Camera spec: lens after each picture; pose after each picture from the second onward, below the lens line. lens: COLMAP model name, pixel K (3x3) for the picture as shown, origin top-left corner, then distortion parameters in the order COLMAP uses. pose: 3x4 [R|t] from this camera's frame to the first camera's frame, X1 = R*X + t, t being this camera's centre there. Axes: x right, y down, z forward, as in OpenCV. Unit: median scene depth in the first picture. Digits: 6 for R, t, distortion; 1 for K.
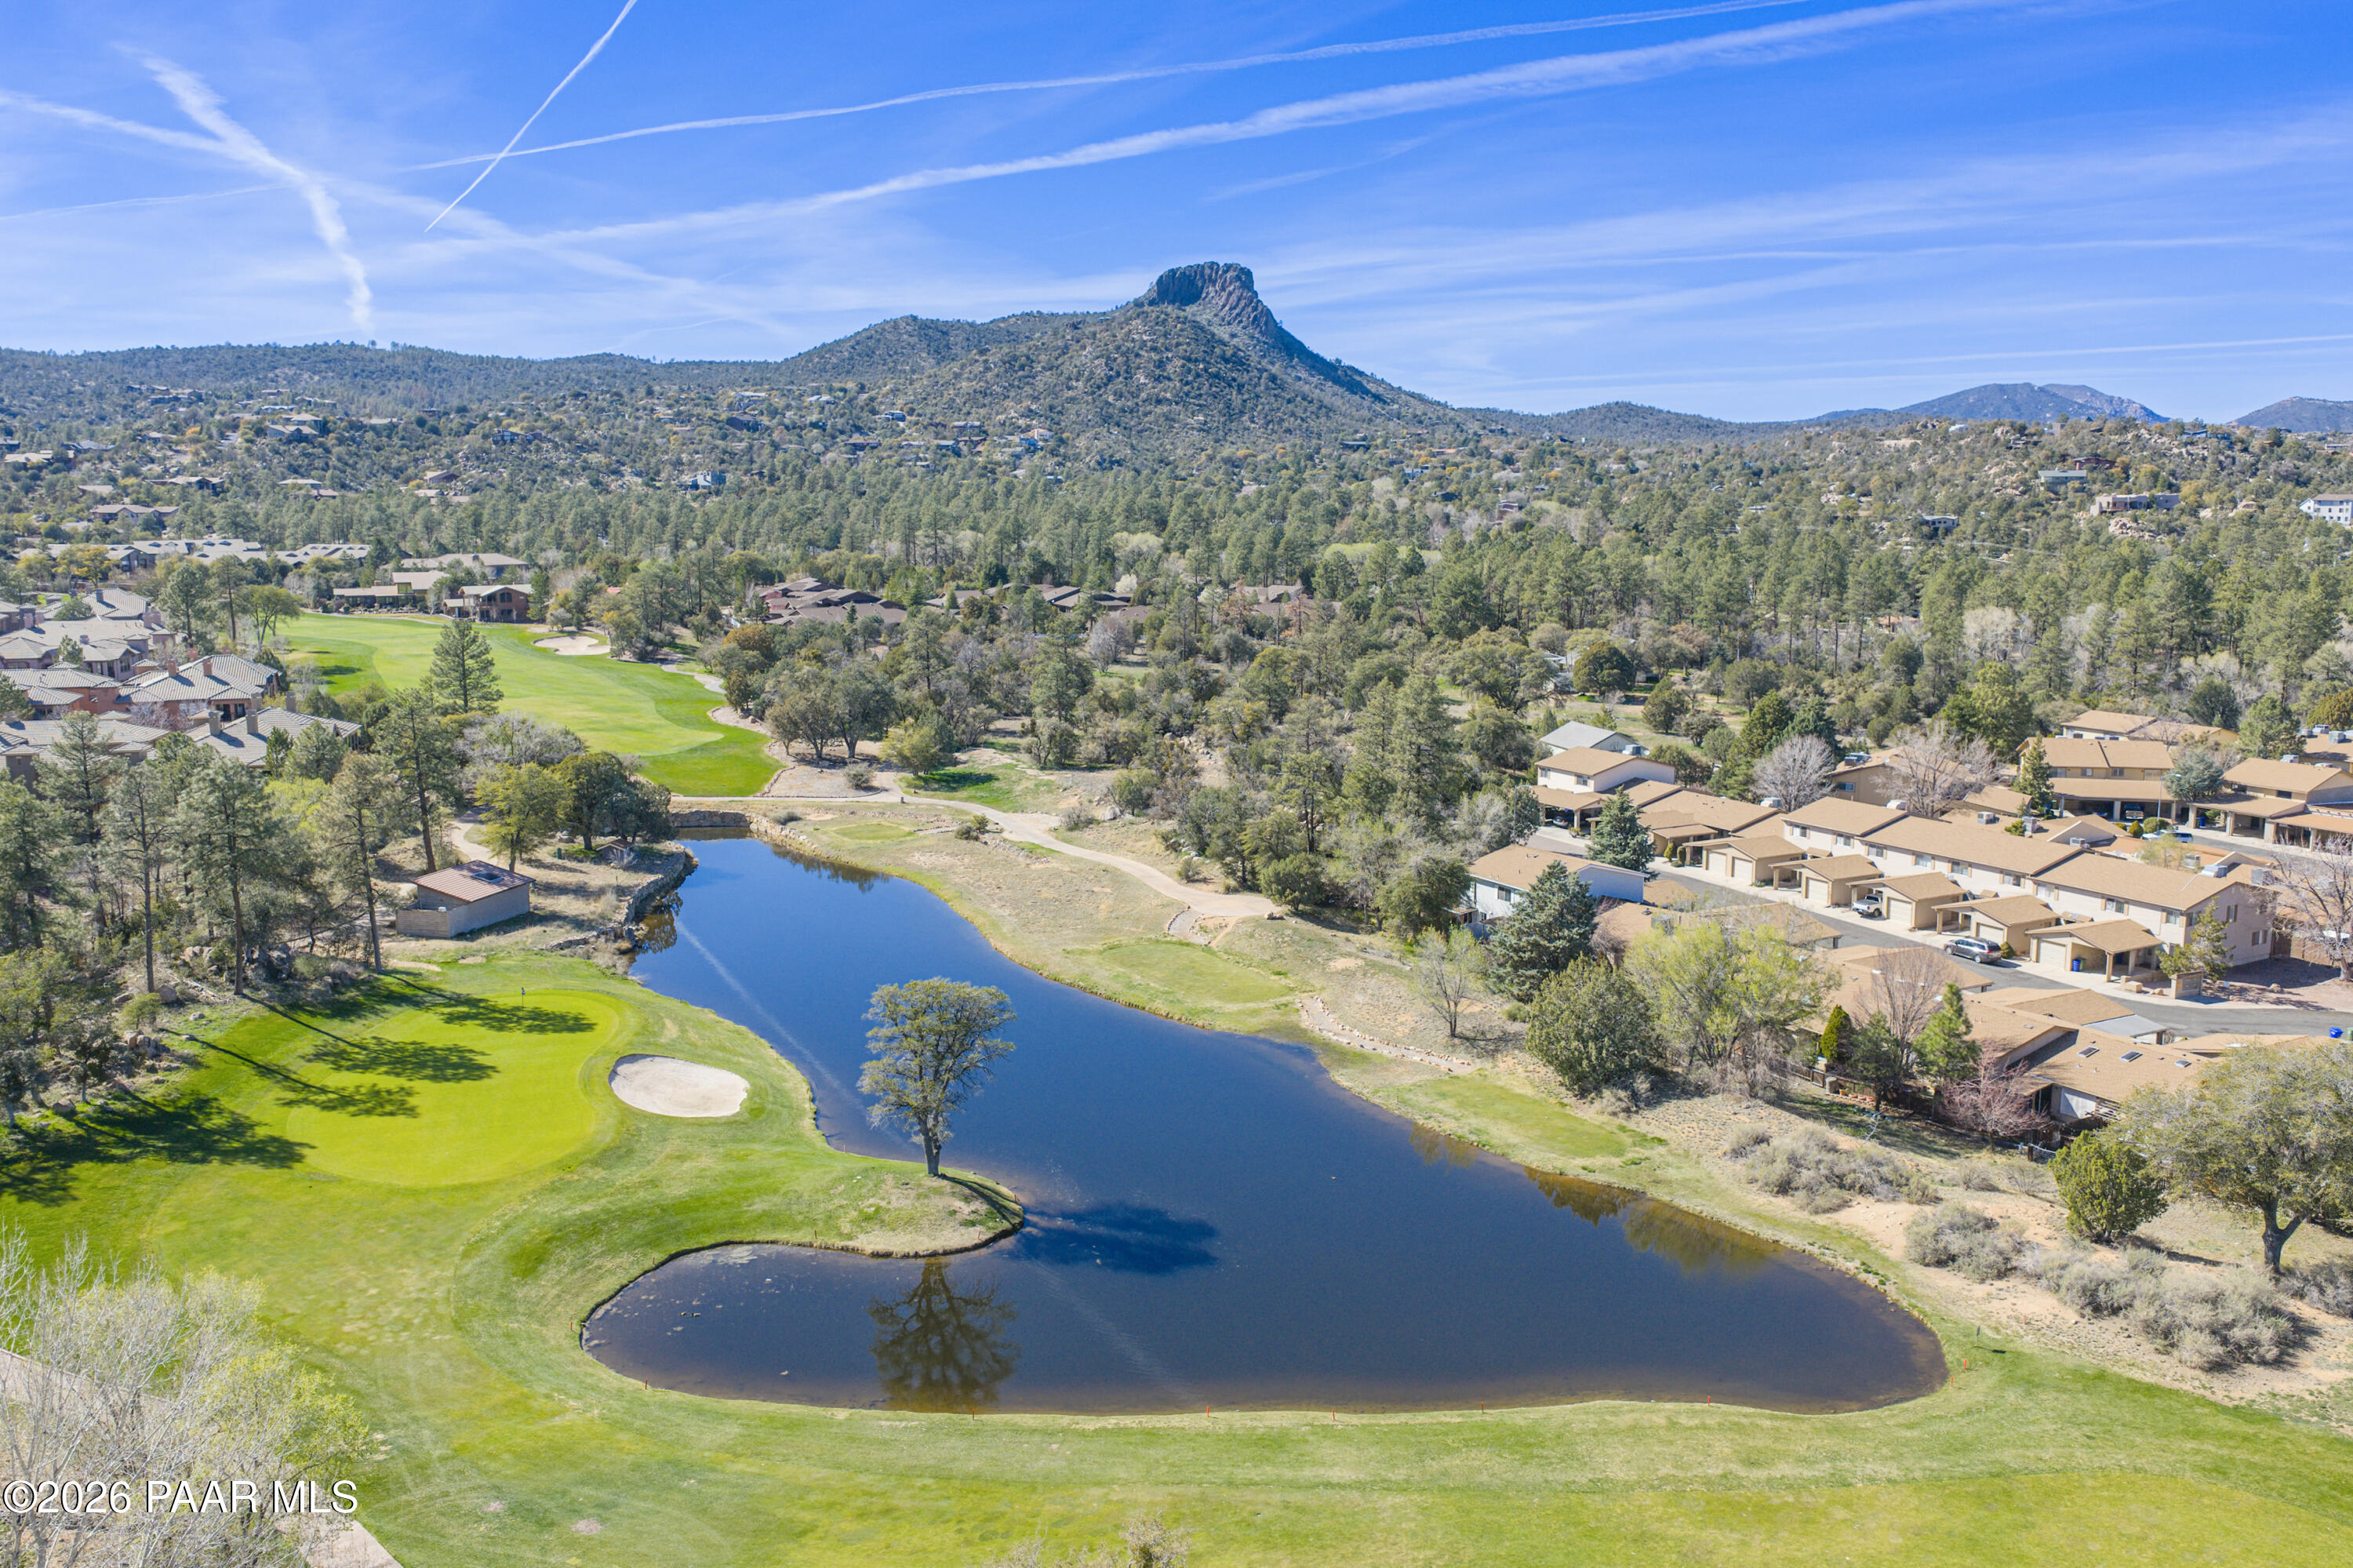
lens RADIAL K [[1967.0, 0, 1183.4], [0, 1967.0, 782.3], [0, 0, 1]] dist [0.030435, -0.057992]
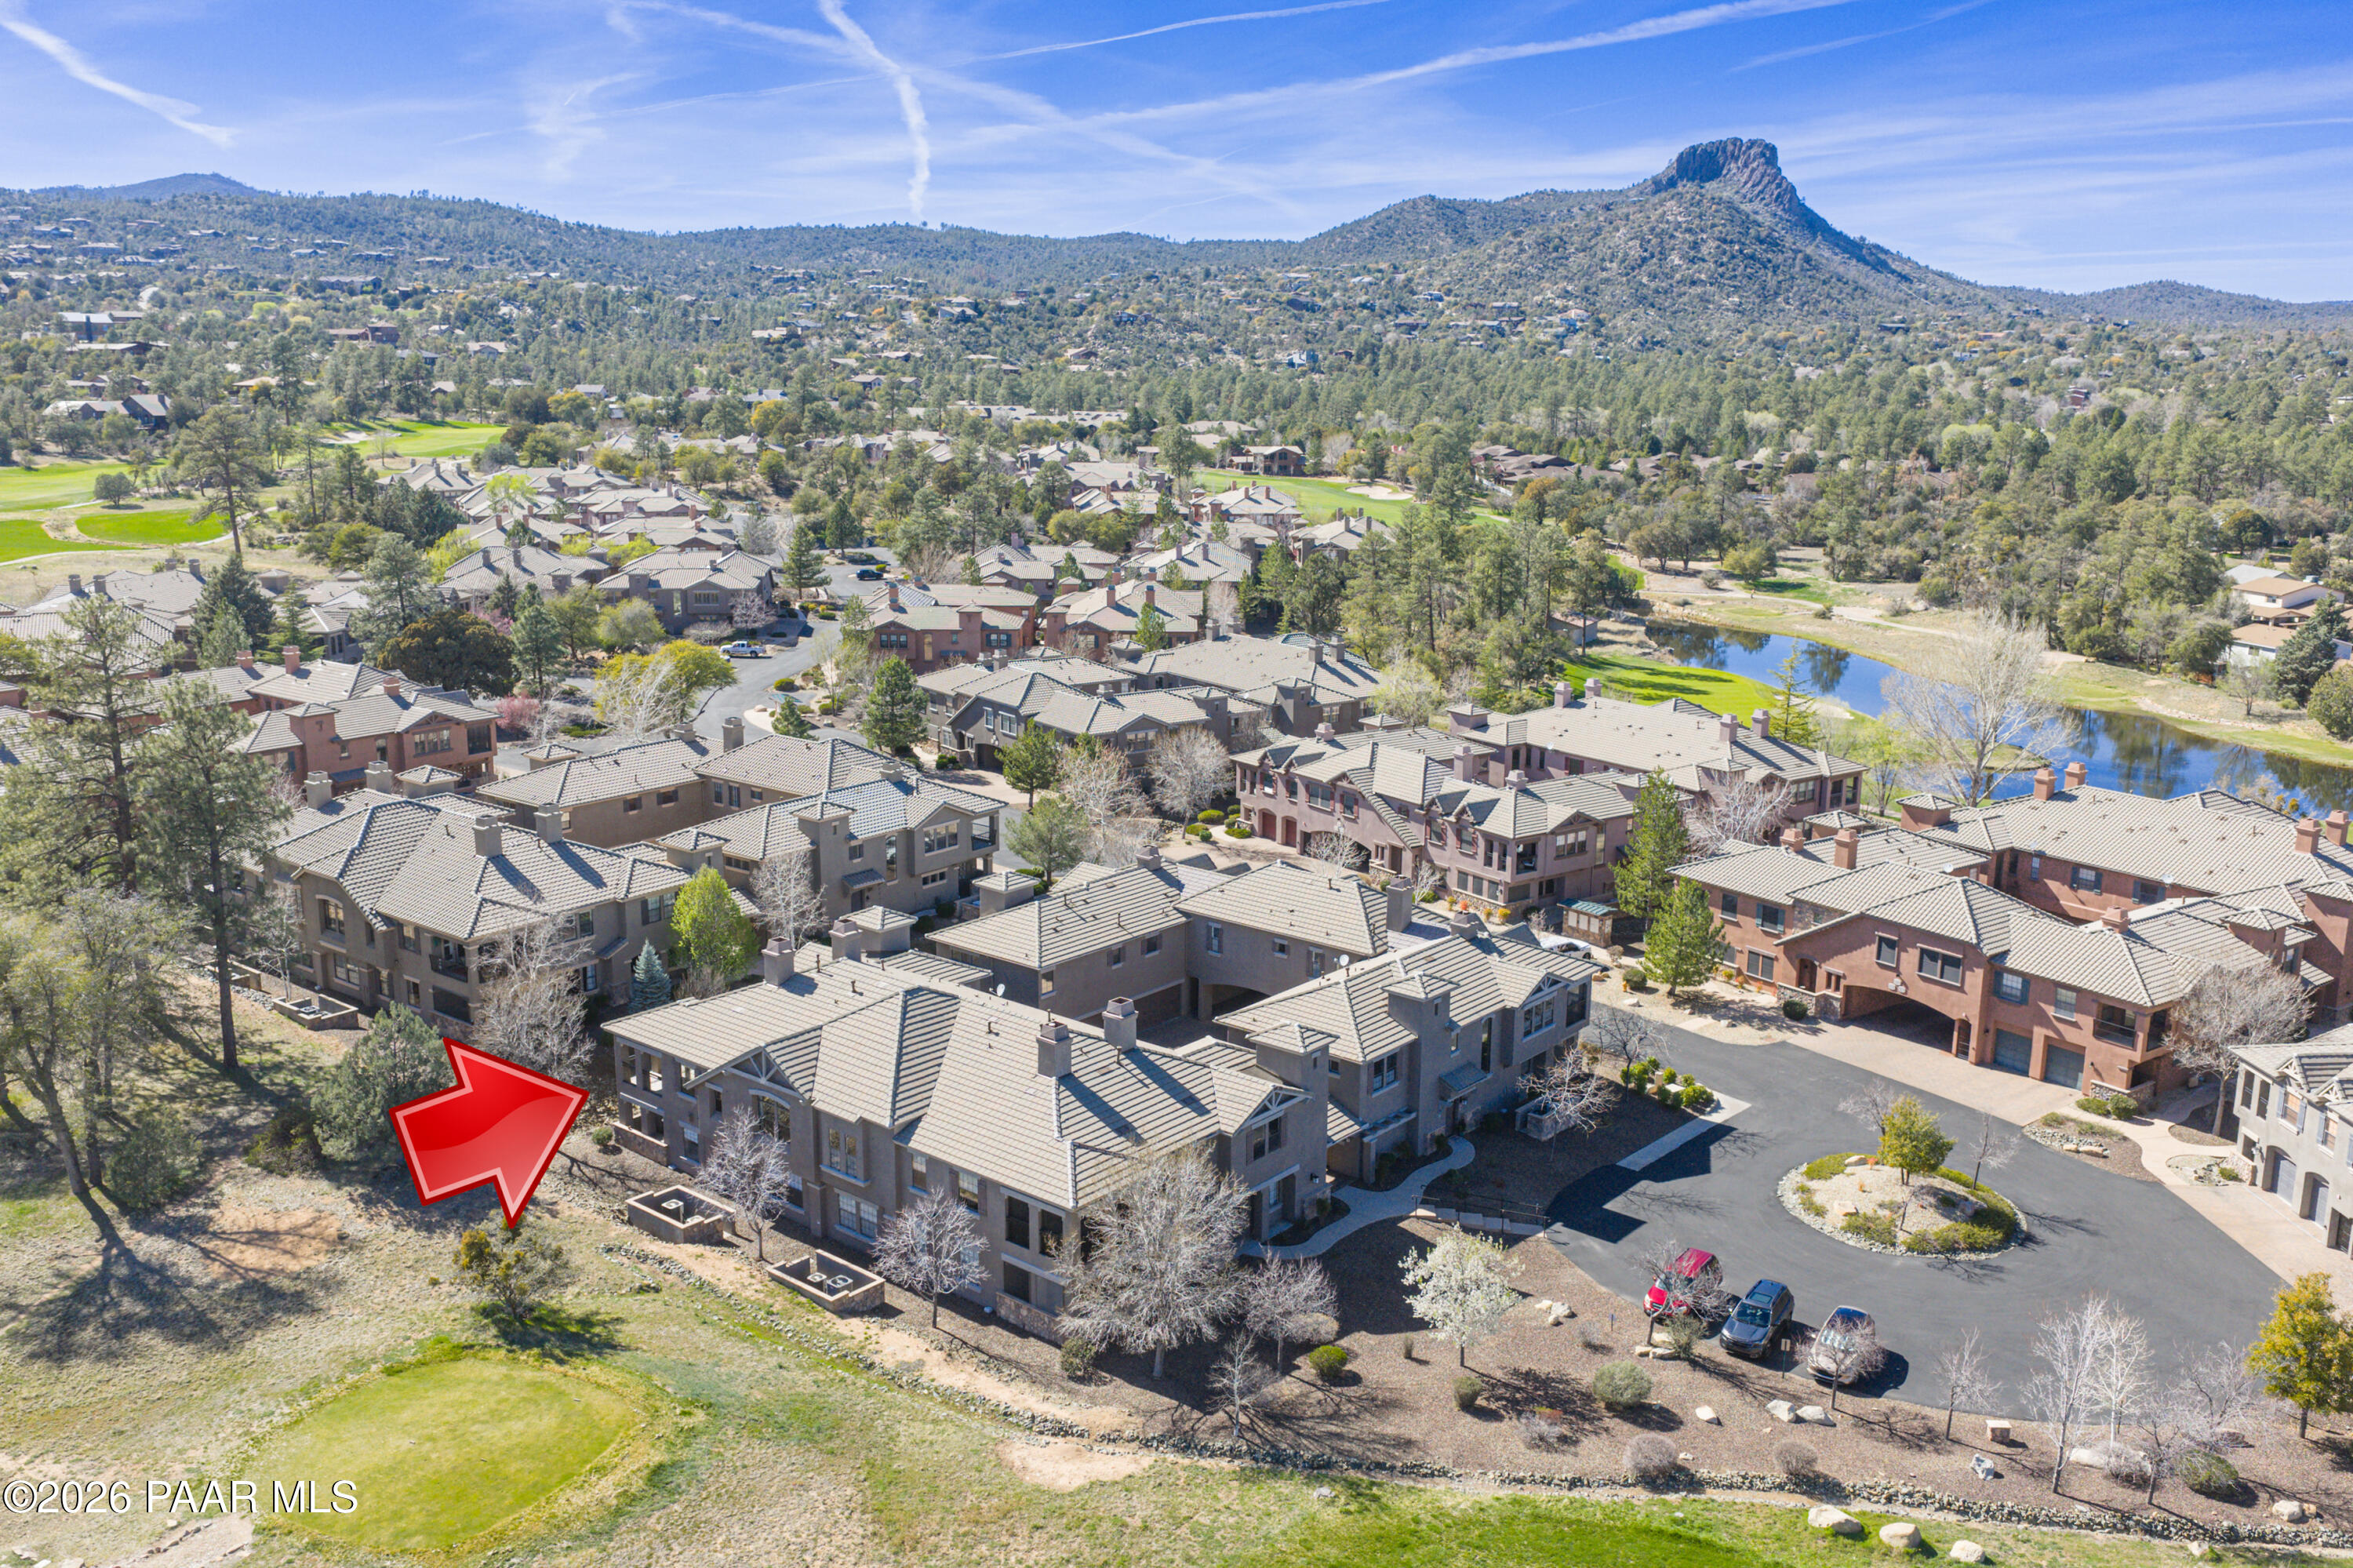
lens RADIAL K [[1967.0, 0, 1183.4], [0, 1967.0, 782.3], [0, 0, 1]] dist [0.030435, -0.057992]
pose [[0.974151, 0.058540, -0.218179, -0.048098], [-0.045105, 0.996795, 0.066065, 0.014586], [0.221348, -0.054516, 0.973670, -0.108800]]
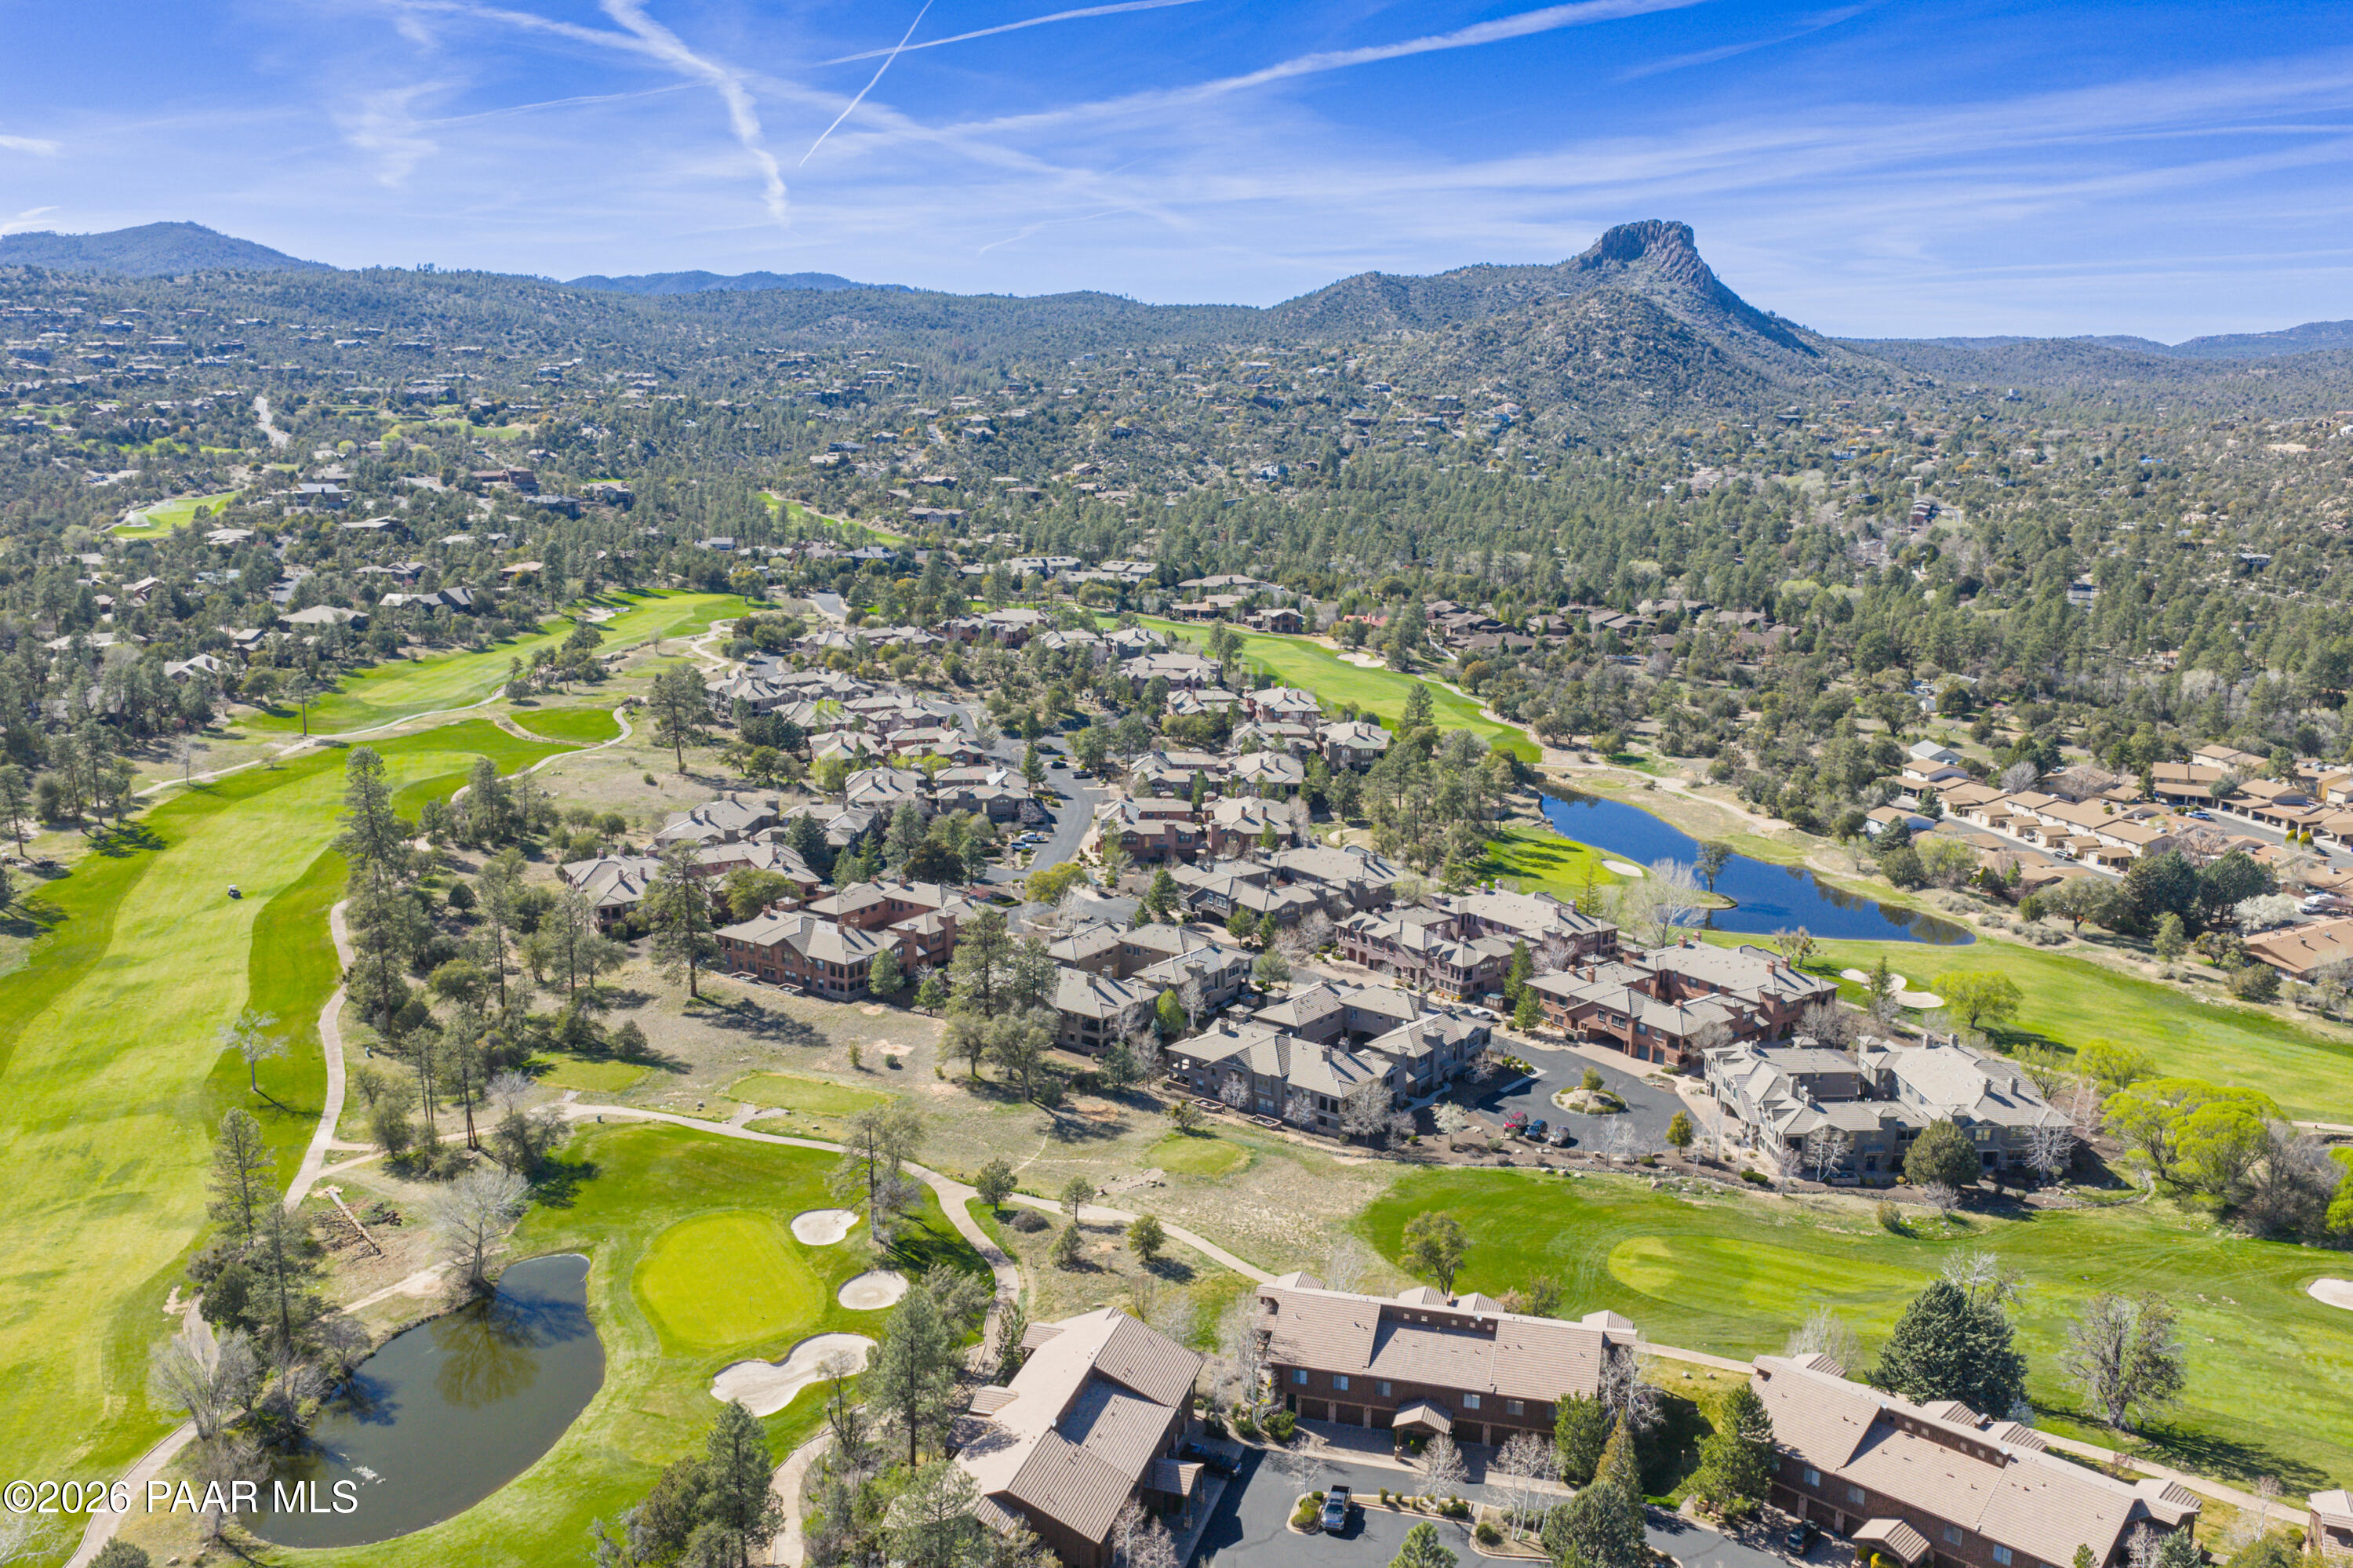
lens RADIAL K [[1967.0, 0, 1183.4], [0, 1967.0, 782.3], [0, 0, 1]] dist [0.030435, -0.057992]
pose [[0.980344, 0.049272, -0.191043, -0.040456], [-0.039213, 0.997656, 0.056082, -0.018026], [0.193358, -0.047488, 0.979978, -0.285564]]
